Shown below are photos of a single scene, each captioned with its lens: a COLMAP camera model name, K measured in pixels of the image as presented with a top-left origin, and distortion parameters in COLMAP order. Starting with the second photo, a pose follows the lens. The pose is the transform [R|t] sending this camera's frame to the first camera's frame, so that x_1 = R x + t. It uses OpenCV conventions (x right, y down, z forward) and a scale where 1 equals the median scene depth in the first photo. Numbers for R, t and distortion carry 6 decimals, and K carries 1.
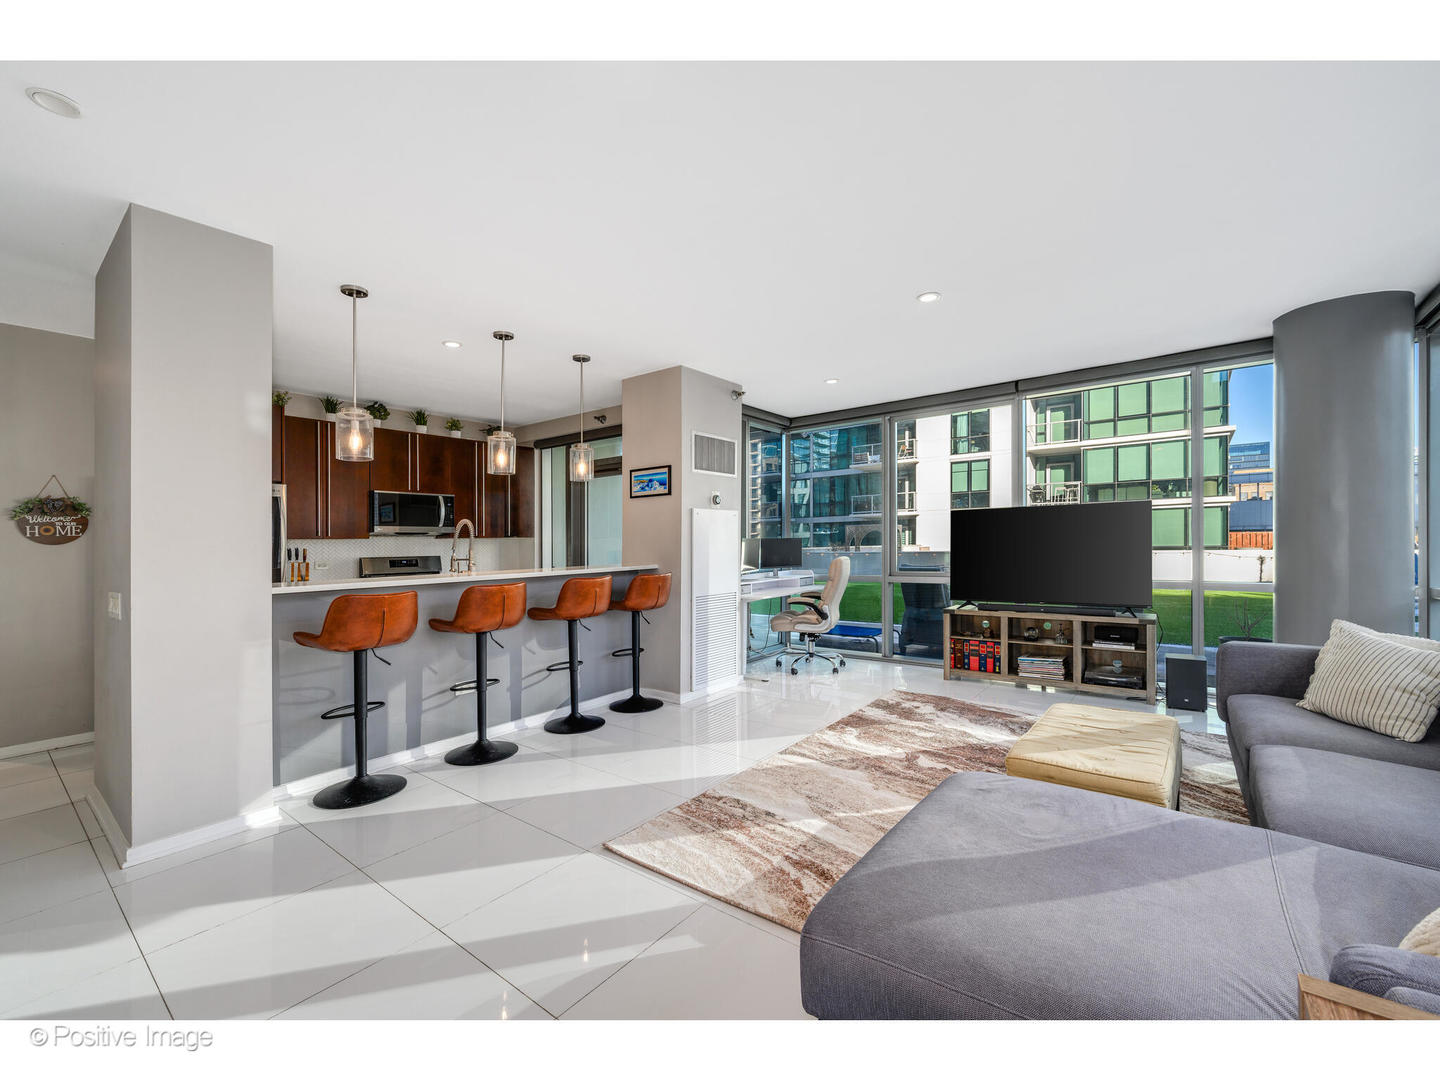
lens RADIAL K [[543.1, 0, 753.0], [0, 543.1, 537.6], [0, 0, 1]] dist [-0.000001, 0.000035]
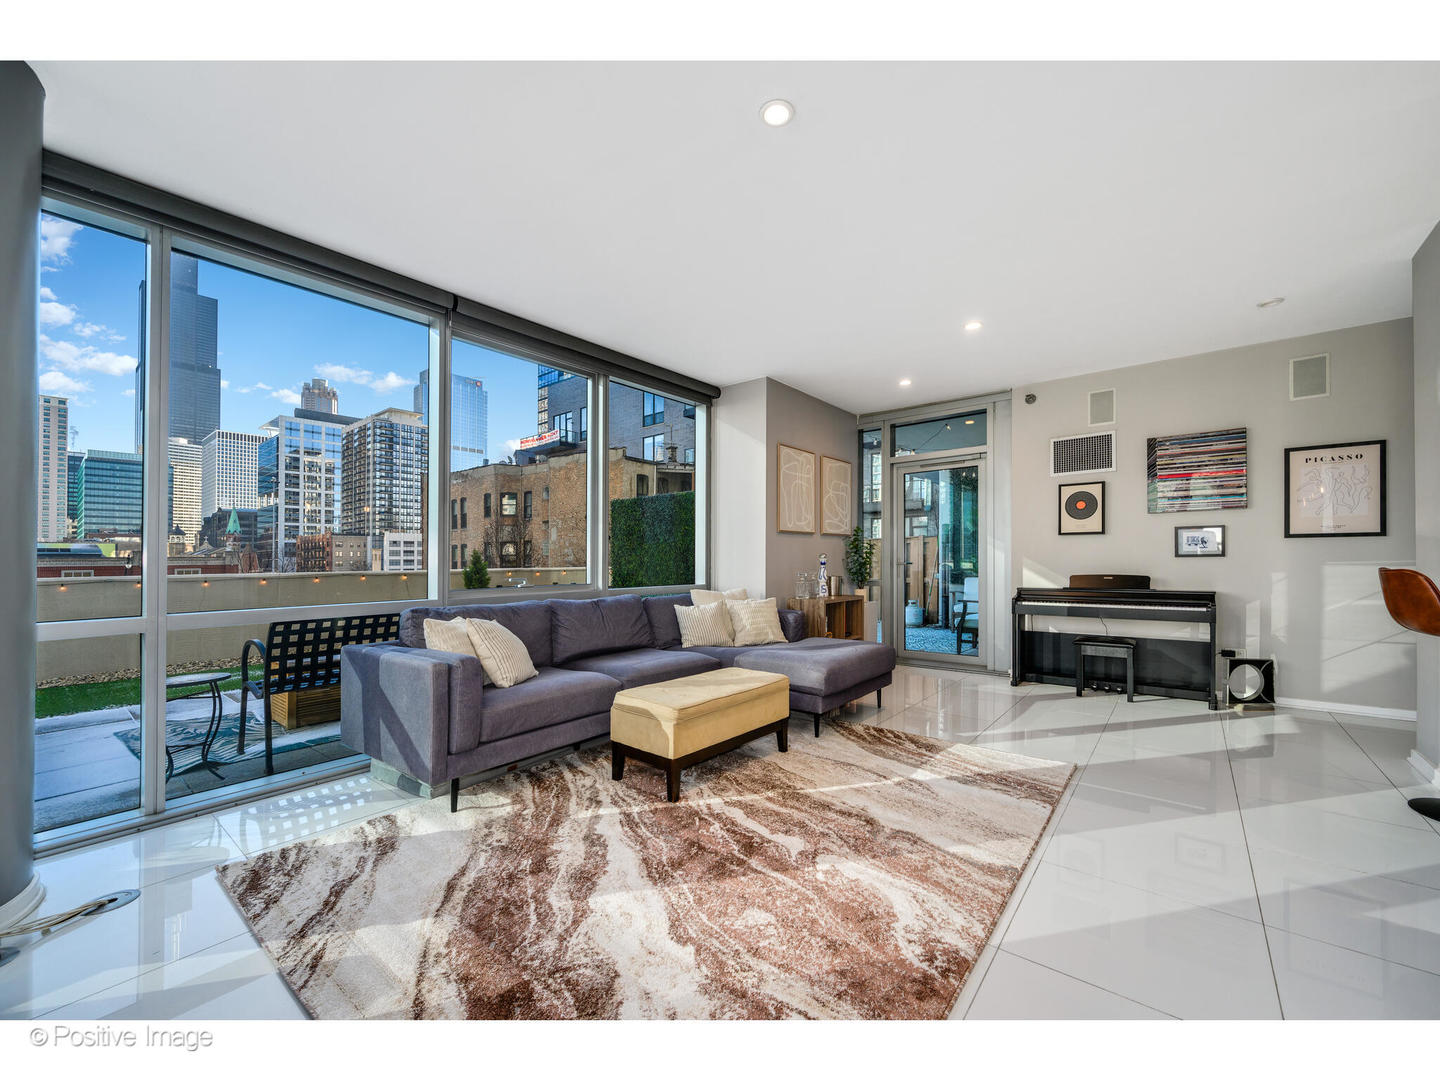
lens RADIAL K [[624.1, 0, 766.4], [0, 624.1, 571.4], [0, 0, 1]] dist [-0.000201, -0.000384]
pose [[-0.998938, 0.027548, -0.036919, 0.250248], [0.027253, 0.999593, 0.008453, 0.041258], [0.037137, 0.007438, -0.999282, 1.221590]]
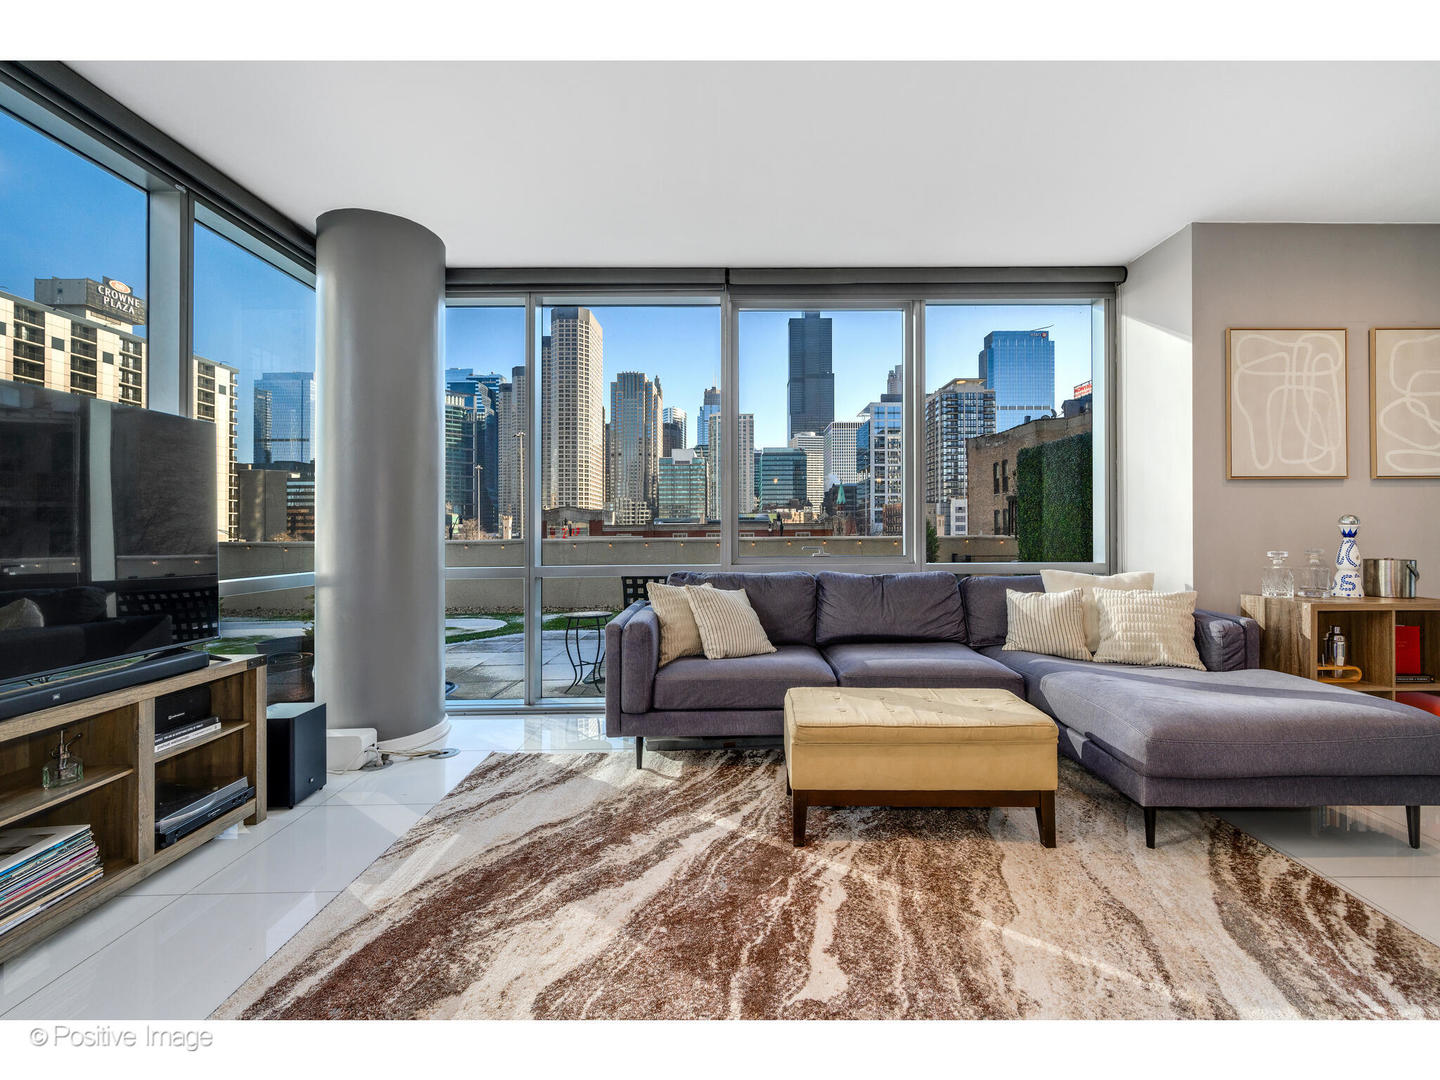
lens RADIAL K [[646.2, 0, 690.4], [0, 646.2, 529.1], [0, 0, 1]] dist [0.000665, 0.000674]
pose [[-0.597508, 0.021974, 0.801562, -0.029022], [0.006889, 0.999728, -0.022271, 0.043899], [-0.801833, -0.007785, -0.597497, 0.952958]]
